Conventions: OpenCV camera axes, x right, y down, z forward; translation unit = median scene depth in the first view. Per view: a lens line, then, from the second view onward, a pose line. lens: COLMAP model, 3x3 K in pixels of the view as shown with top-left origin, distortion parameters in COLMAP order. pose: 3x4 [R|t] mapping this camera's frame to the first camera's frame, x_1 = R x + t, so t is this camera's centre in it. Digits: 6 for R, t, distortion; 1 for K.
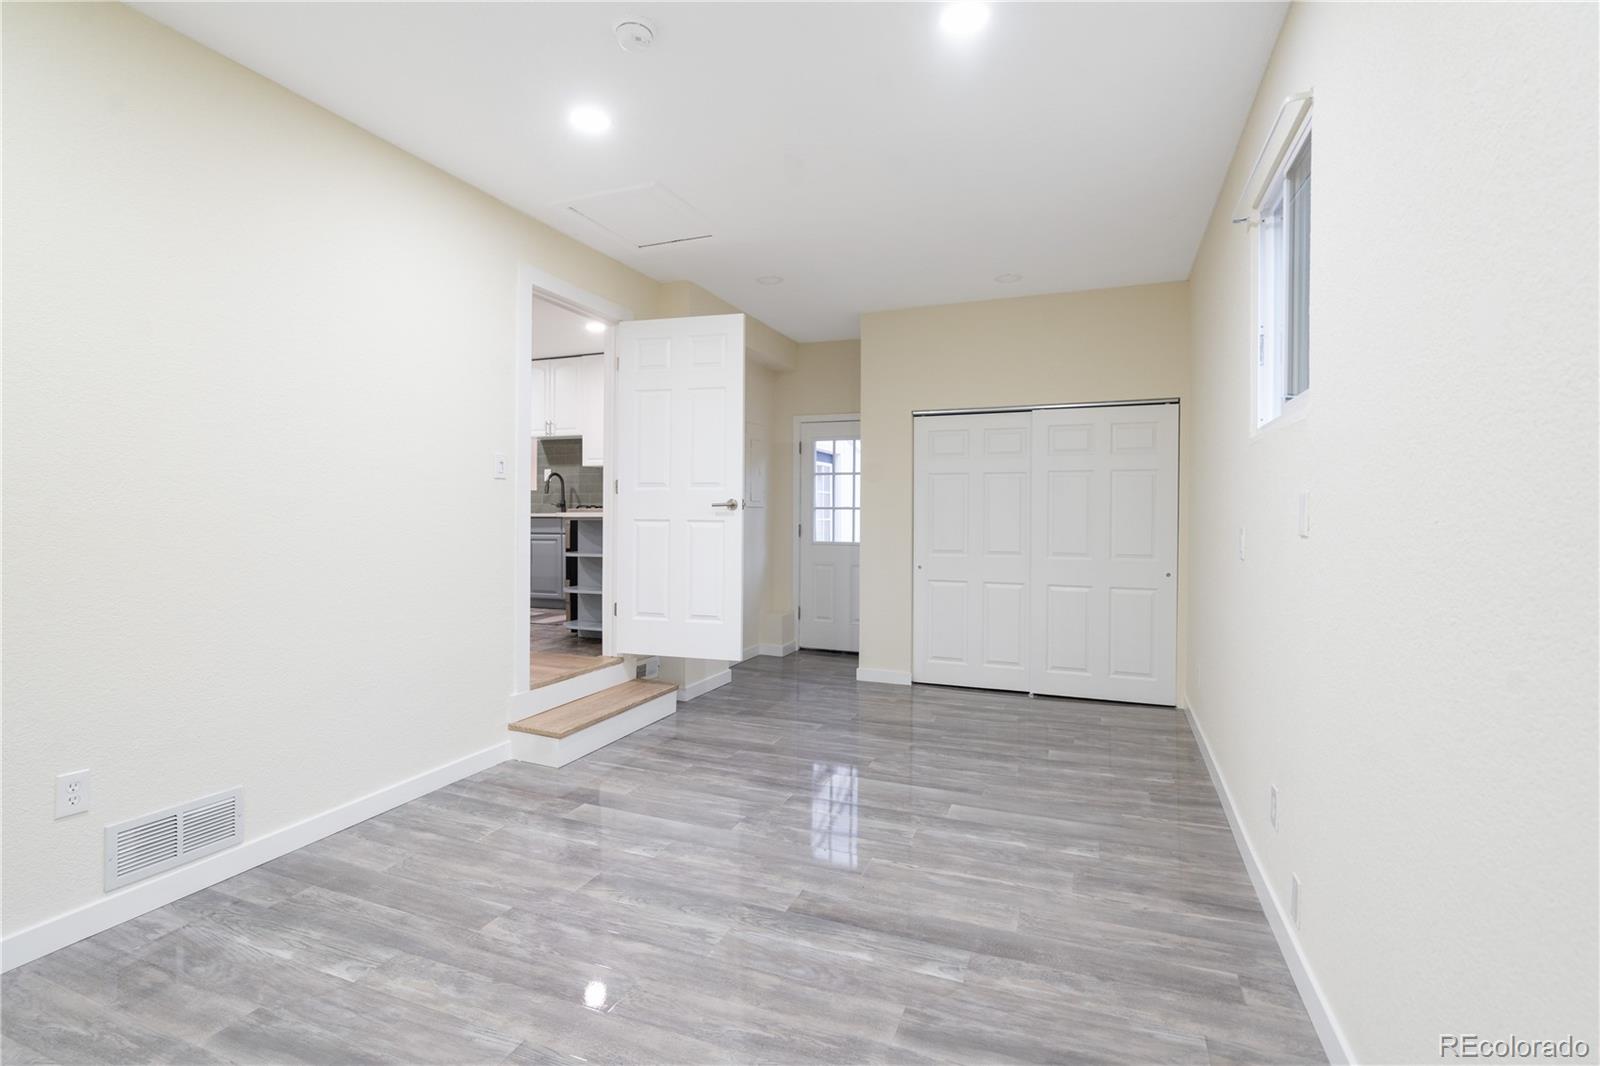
lens RADIAL K [[755.6, 0, 795.4], [0, 755.6, 521.3], [0, 0, 1]] dist [-0.008124, 0.002768]
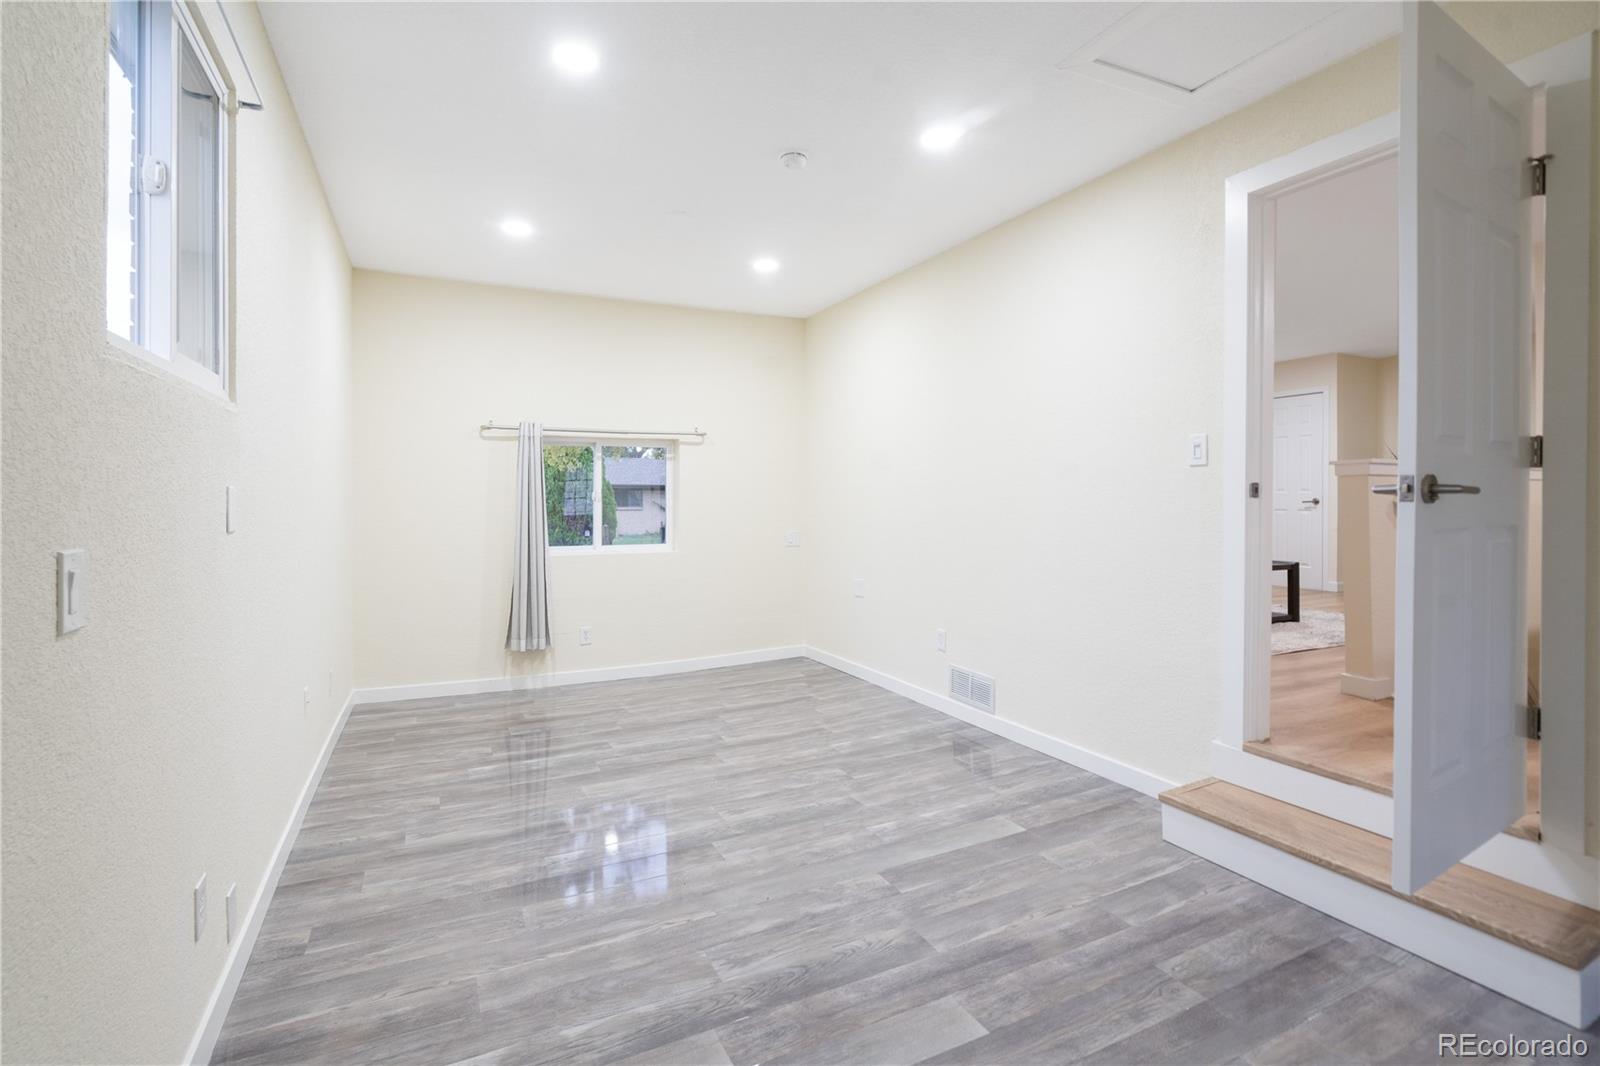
lens RADIAL K [[755.6, 0, 796.6], [0, 755.6, 501.5], [0, 0, 1]] dist [-0.008124, 0.002768]
pose [[-0.674657, -0.002313, -0.738128, 0.711317], [-0.009665, 0.999937, 0.005700, -0.025912], [0.738068, 0.010980, -0.674637, 1.740088]]
